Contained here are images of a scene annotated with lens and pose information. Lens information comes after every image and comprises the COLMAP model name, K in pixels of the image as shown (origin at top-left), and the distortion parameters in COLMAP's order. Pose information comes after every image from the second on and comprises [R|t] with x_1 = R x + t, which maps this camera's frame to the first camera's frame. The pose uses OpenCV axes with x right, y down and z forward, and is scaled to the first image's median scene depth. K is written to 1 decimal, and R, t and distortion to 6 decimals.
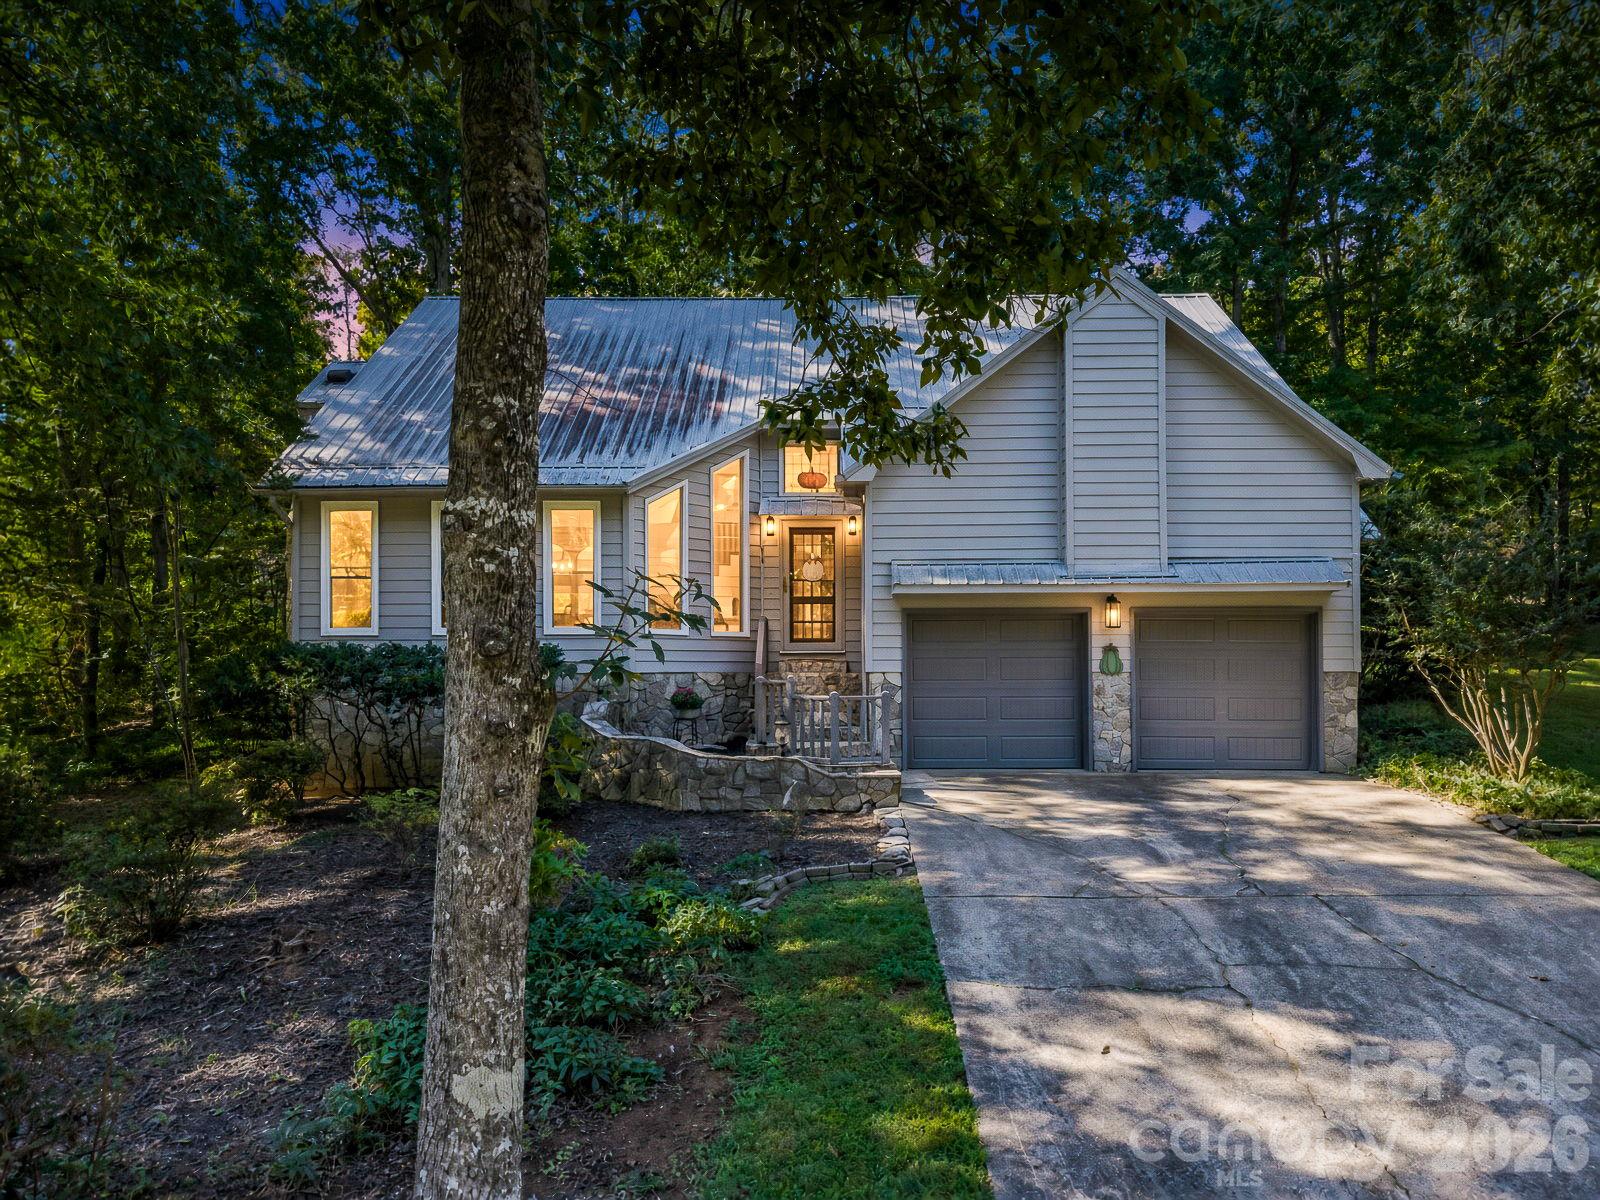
lens RADIAL K [[1098.3, 0, 828.8], [0, 1098.3, 663.4], [0, 0, 1]] dist [0.001660, -0.000166]
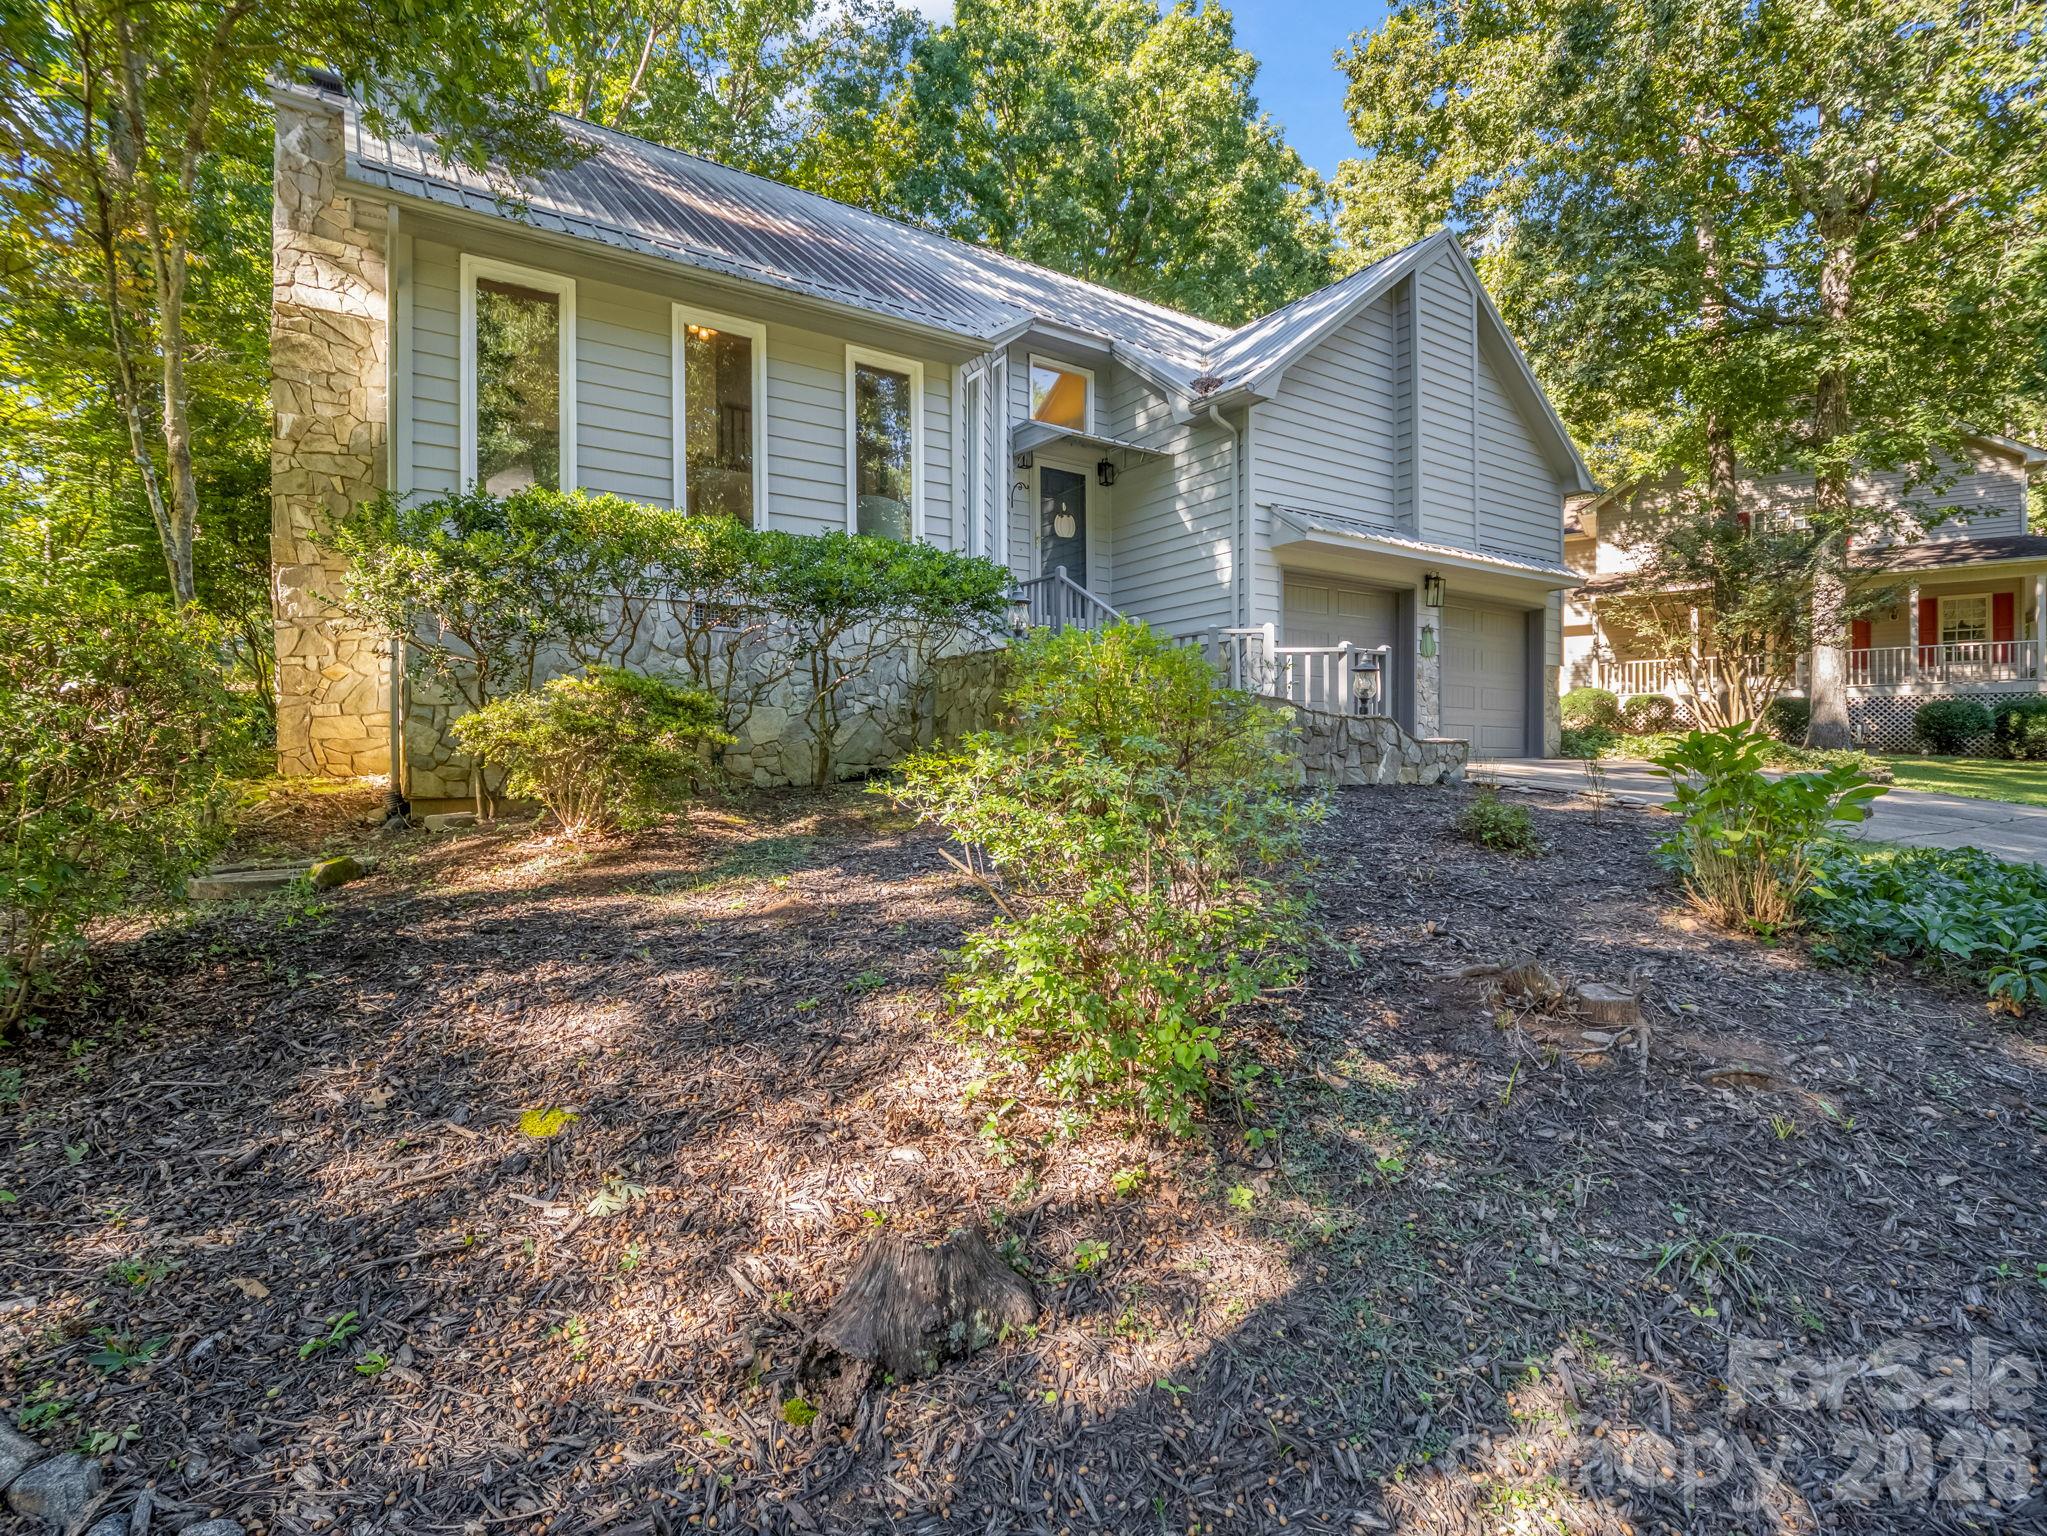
lens RADIAL K [[985.0, 0, 1023.5], [0, 985.0, 768.0], [0, 0, 1]] dist [-0.015674, 0.000209]
pose [[0.833980, -0.010828, 0.551688, -0.515657], [-0.000162, 0.999803, 0.019867, 0.091617], [-0.551794, -0.016658, 0.833814, 0.486256]]
